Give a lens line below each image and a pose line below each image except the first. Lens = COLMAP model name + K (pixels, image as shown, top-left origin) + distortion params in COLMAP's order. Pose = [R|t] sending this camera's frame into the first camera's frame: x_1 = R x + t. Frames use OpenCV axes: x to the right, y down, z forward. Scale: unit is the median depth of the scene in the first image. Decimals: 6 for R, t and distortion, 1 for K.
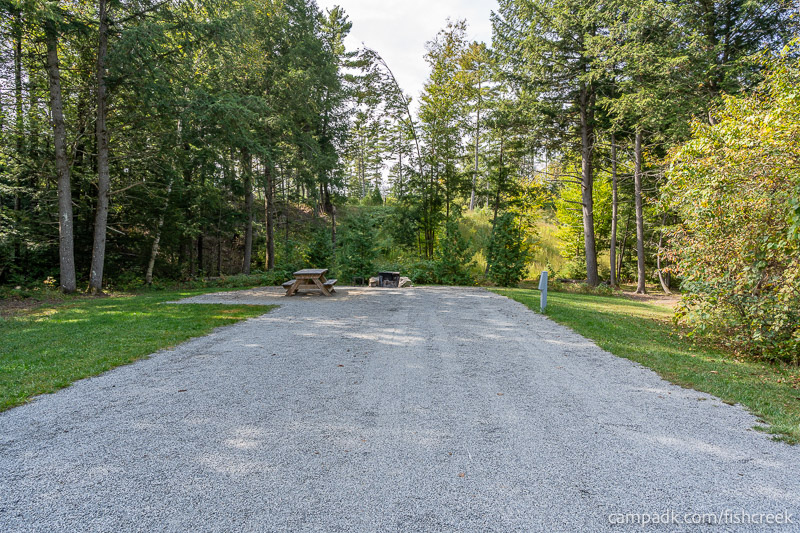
lens RADIAL K [[538.0, 0, 397.5], [0, 538.0, 266.6], [0, 0, 1]] dist [0.001674, 0.002917]
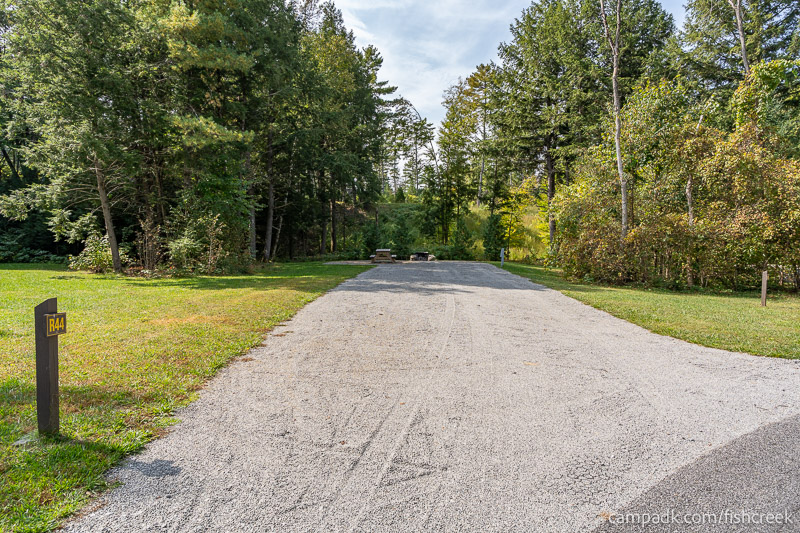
lens RADIAL K [[538.0, 0, 397.5], [0, 538.0, 266.6], [0, 0, 1]] dist [0.001674, 0.002917]
pose [[0.999785, -0.000206, -0.020725, -0.037275], [0.000646, 0.999775, 0.021222, 0.013264], [0.020716, -0.021231, 0.999560, -0.422783]]
